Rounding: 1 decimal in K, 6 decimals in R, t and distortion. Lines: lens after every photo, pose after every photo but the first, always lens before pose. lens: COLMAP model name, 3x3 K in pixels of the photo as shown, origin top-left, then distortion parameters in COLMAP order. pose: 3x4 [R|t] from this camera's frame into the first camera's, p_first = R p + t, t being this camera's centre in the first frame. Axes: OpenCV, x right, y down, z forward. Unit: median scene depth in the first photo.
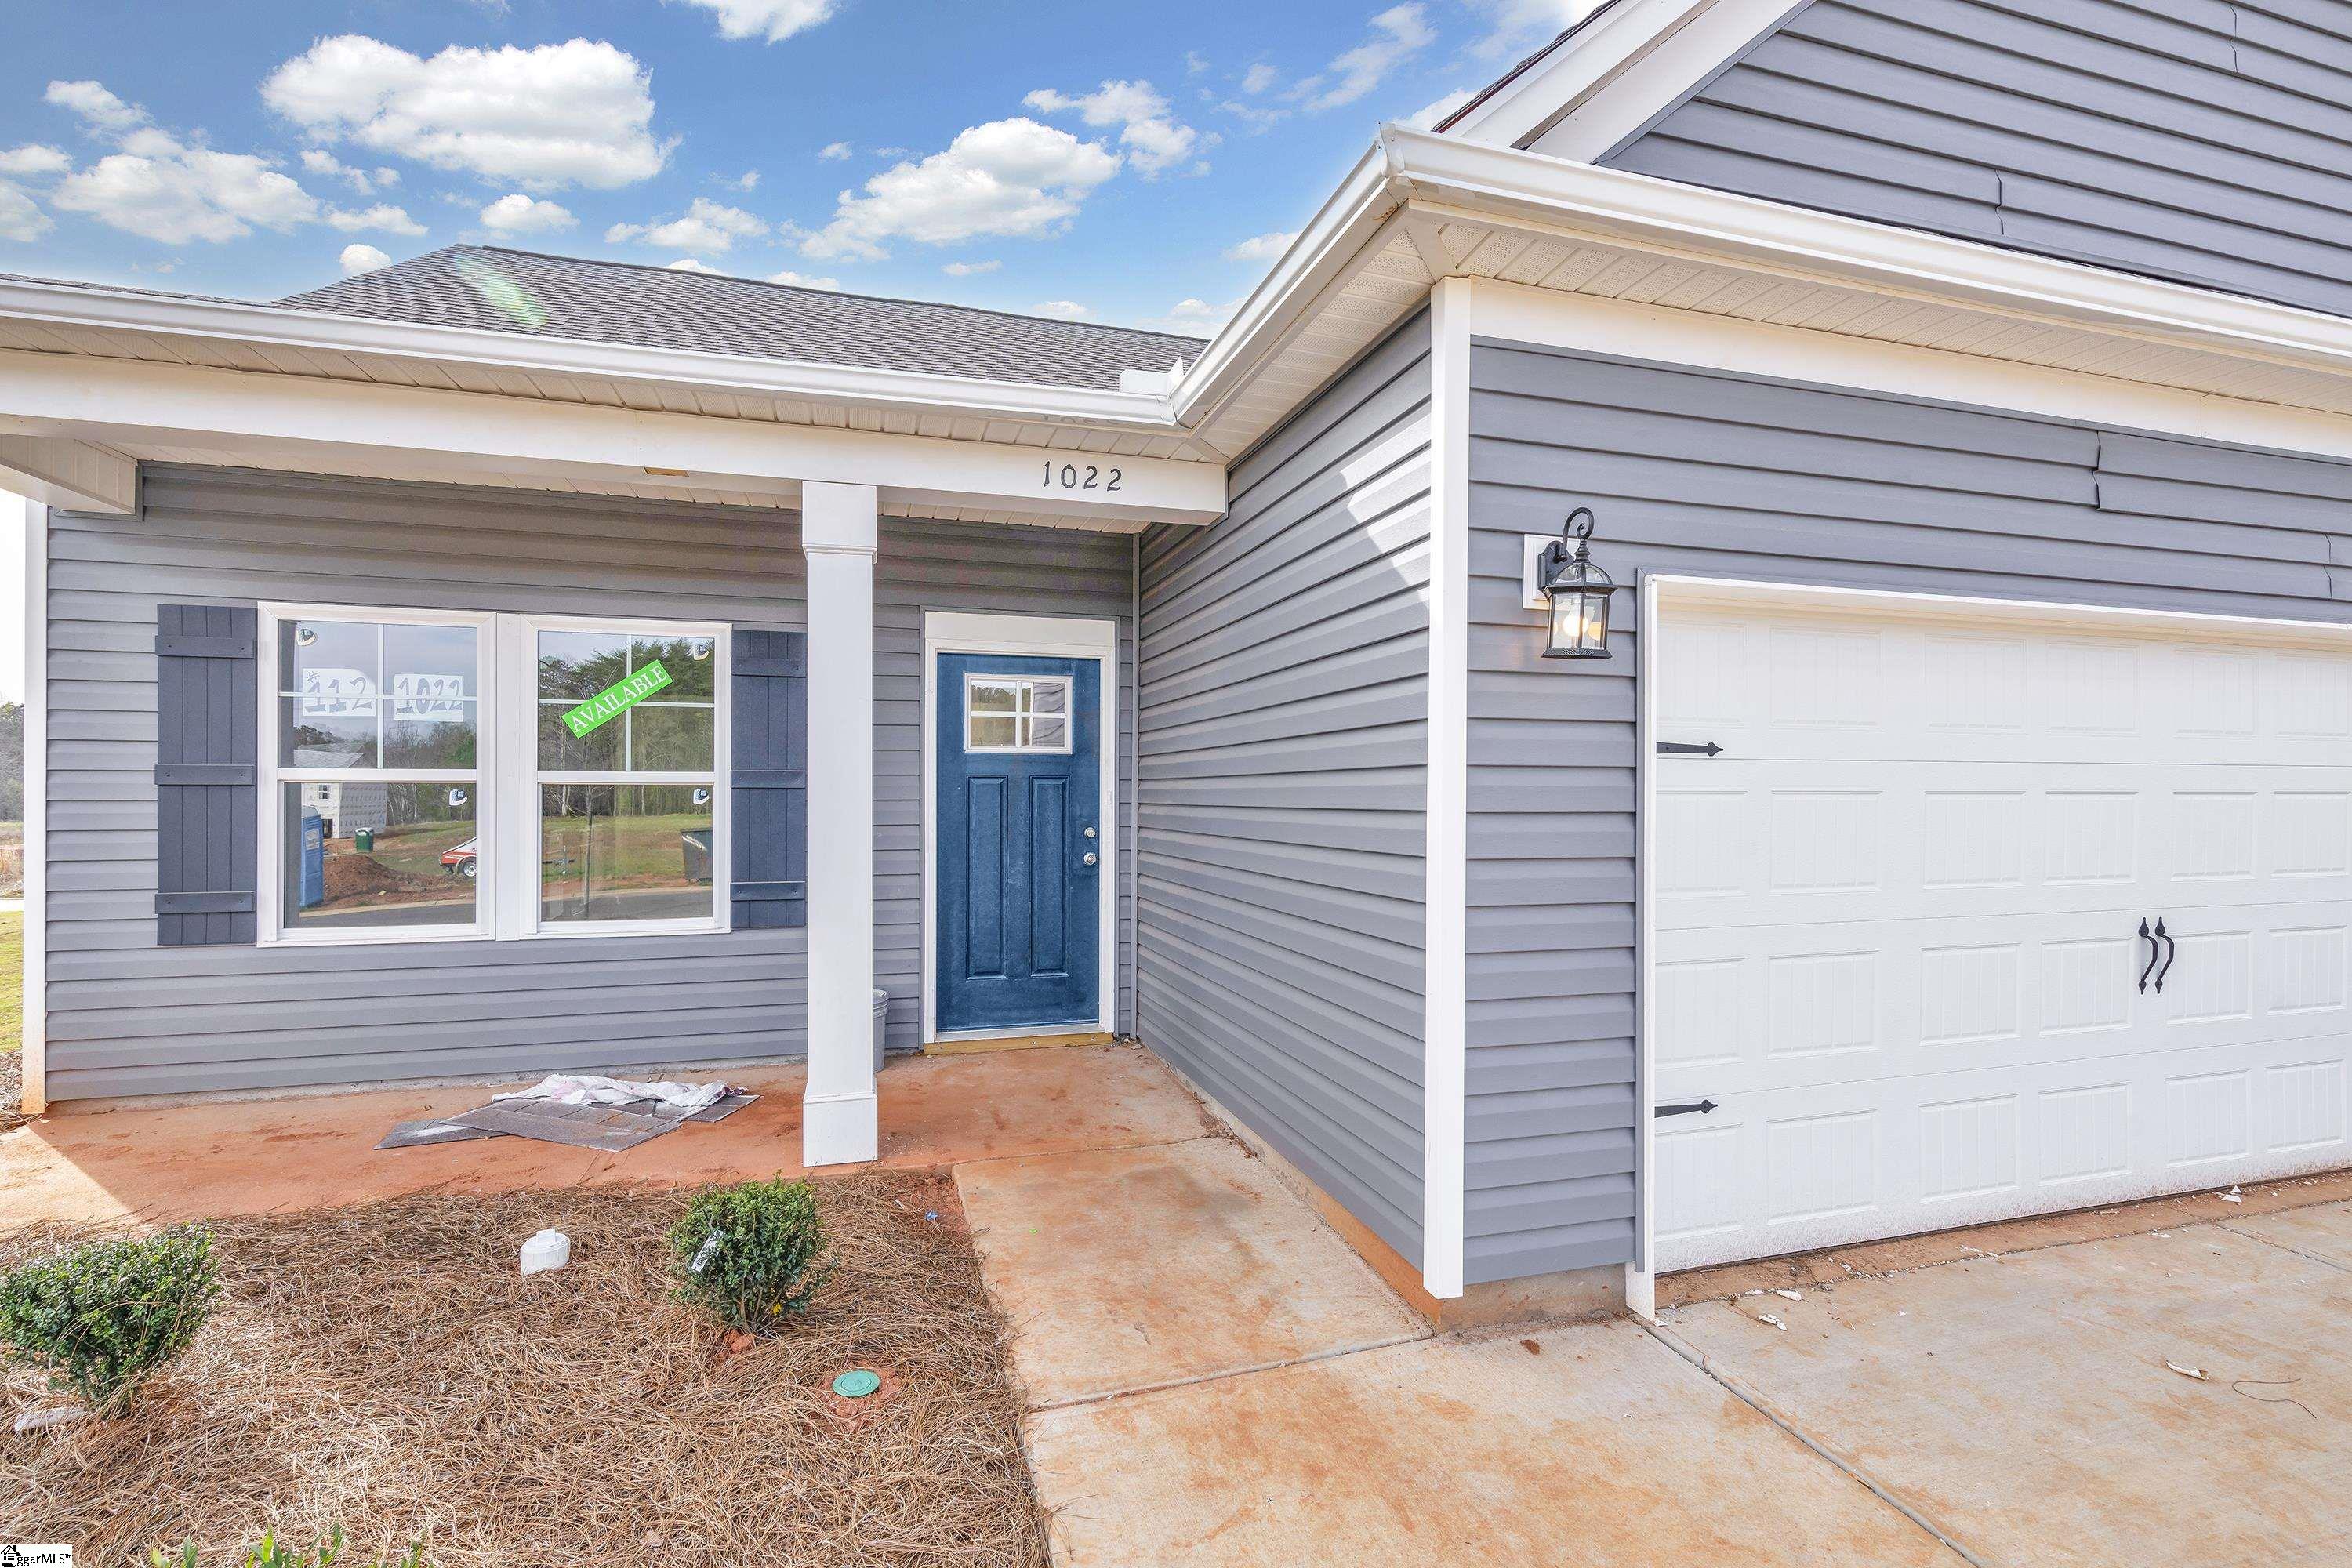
lens RADIAL K [[1049.4, 0, 1173.0], [0, 1049.4, 776.2], [0, 0, 1]] dist [-0.002010, 0.000666]
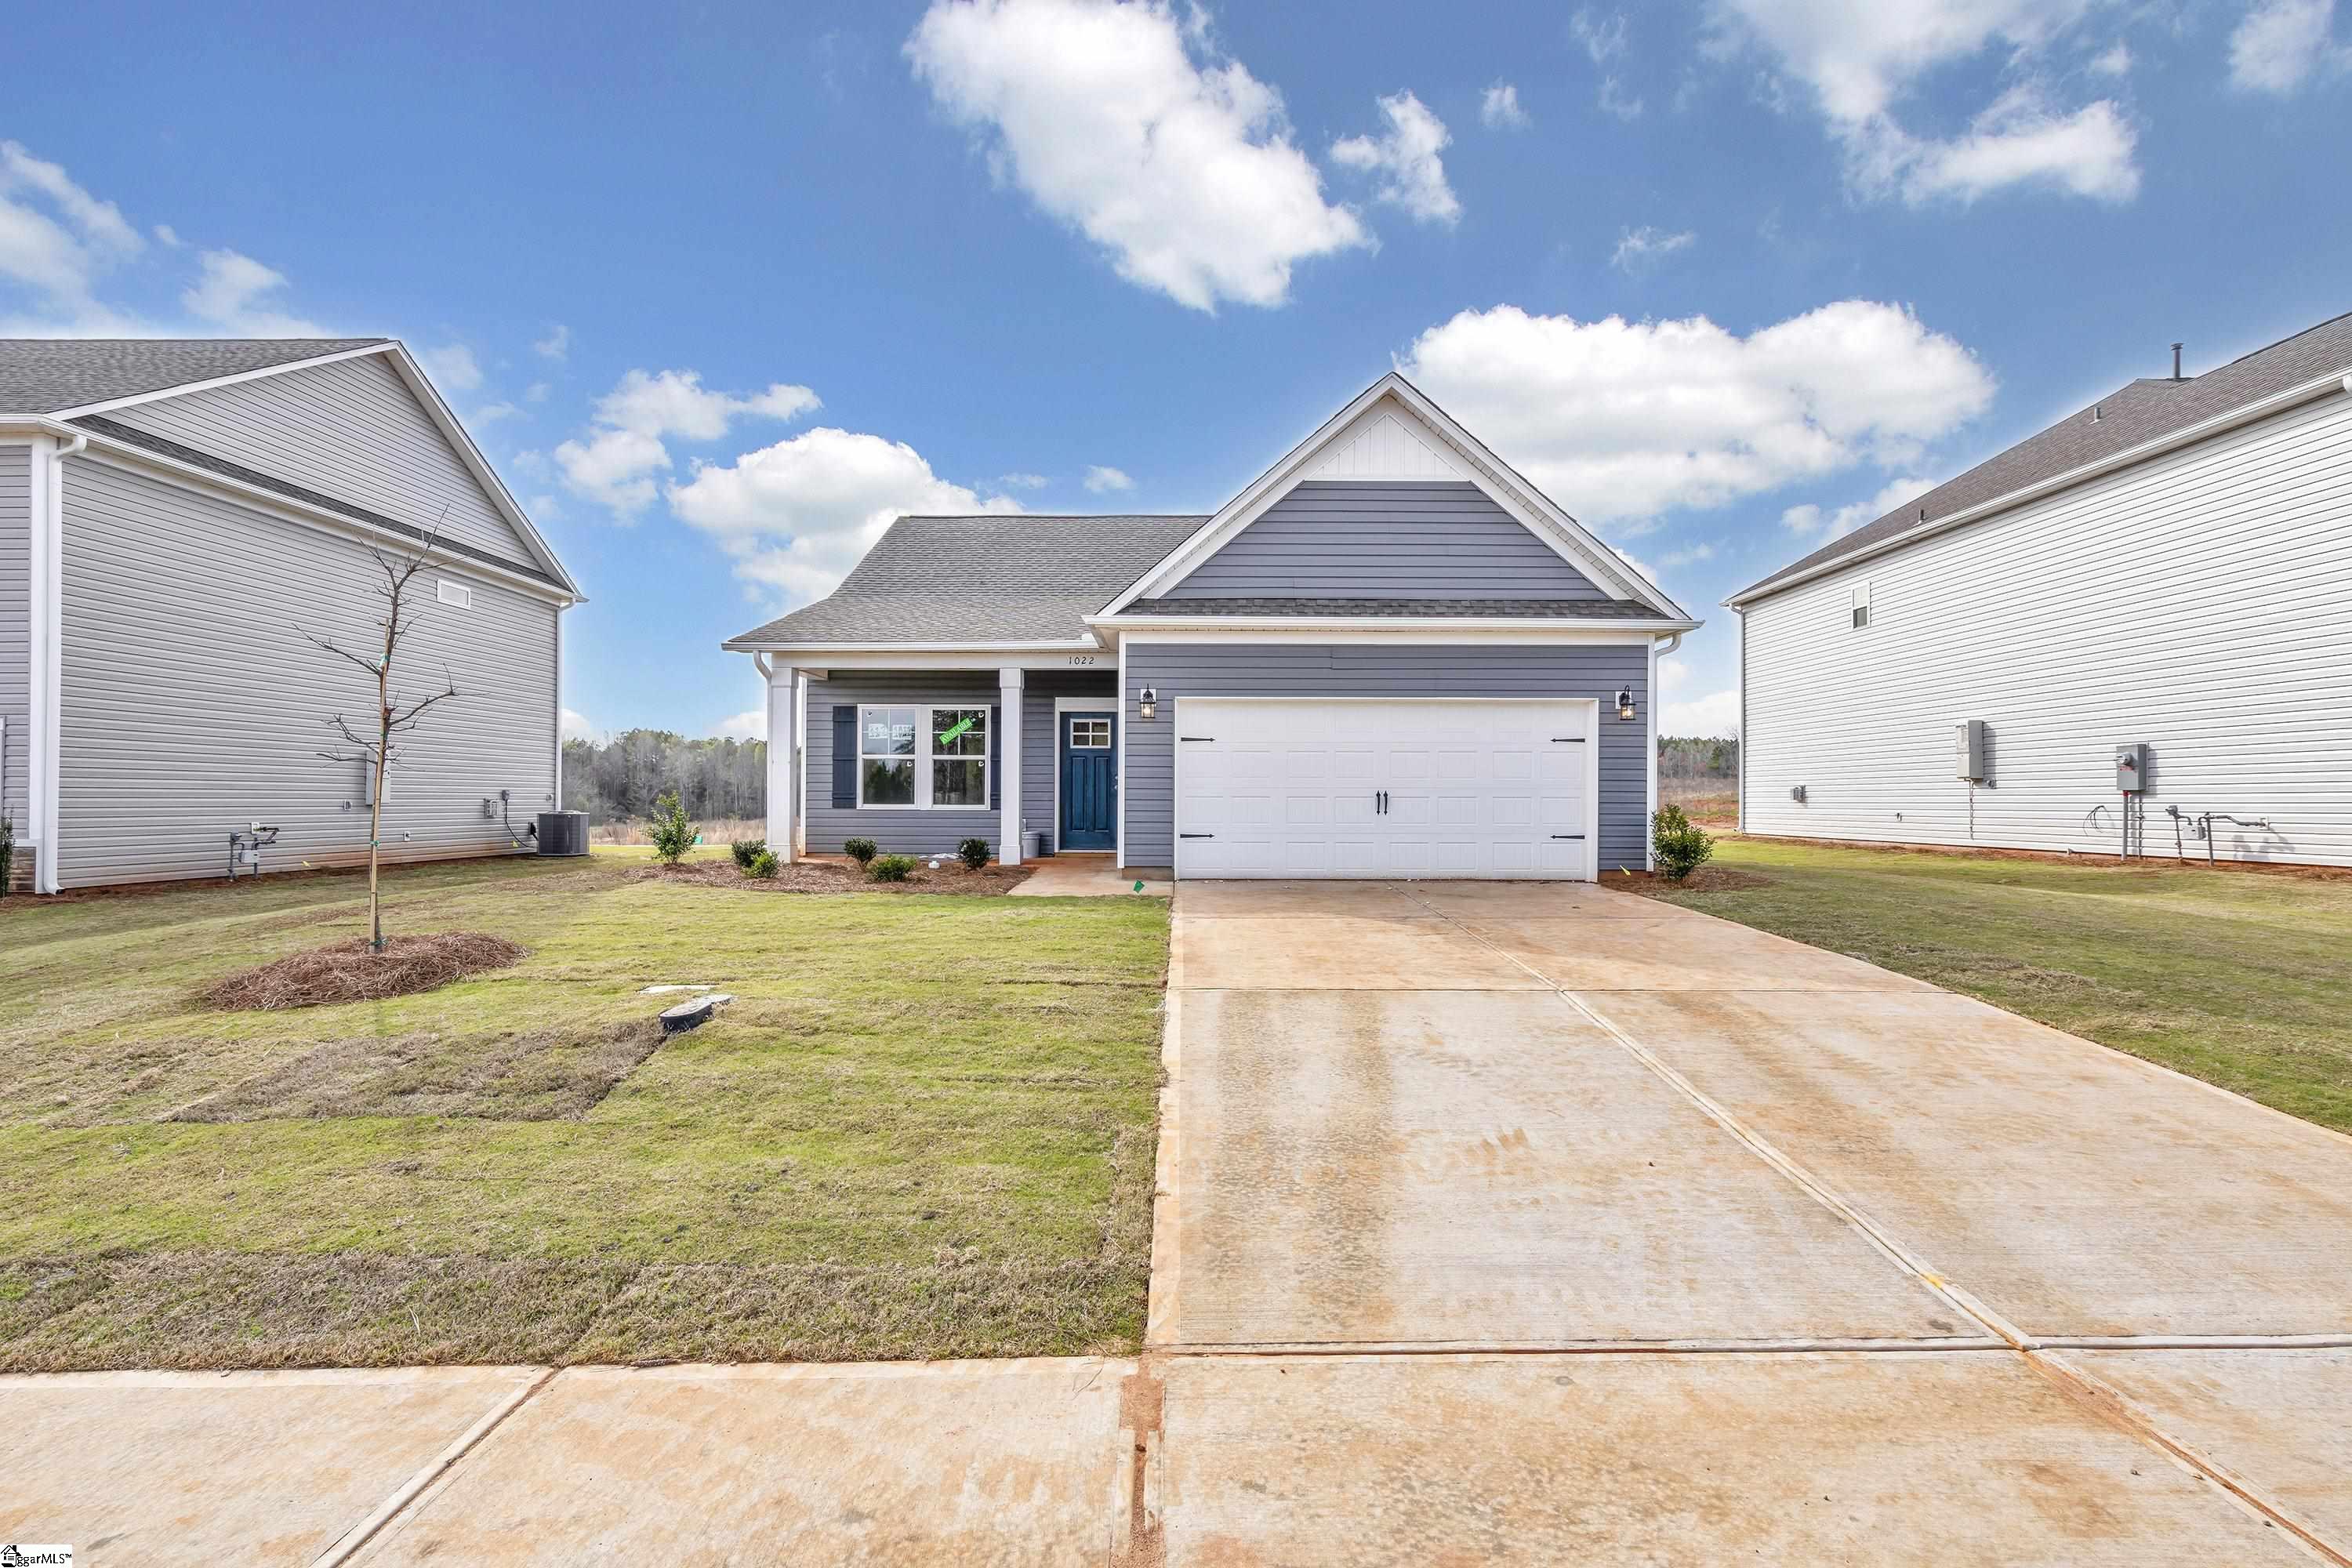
lens RADIAL K [[1049.4, 0, 1180.8], [0, 1049.4, 795.1], [0, 0, 1]] dist [-0.002010, 0.000666]
pose [[0.952738, -0.001554, -0.303790, 0.985354], [0.002812, 0.999989, 0.003704, 0.099086], [0.303781, -0.004383, 0.952732, -1.646530]]
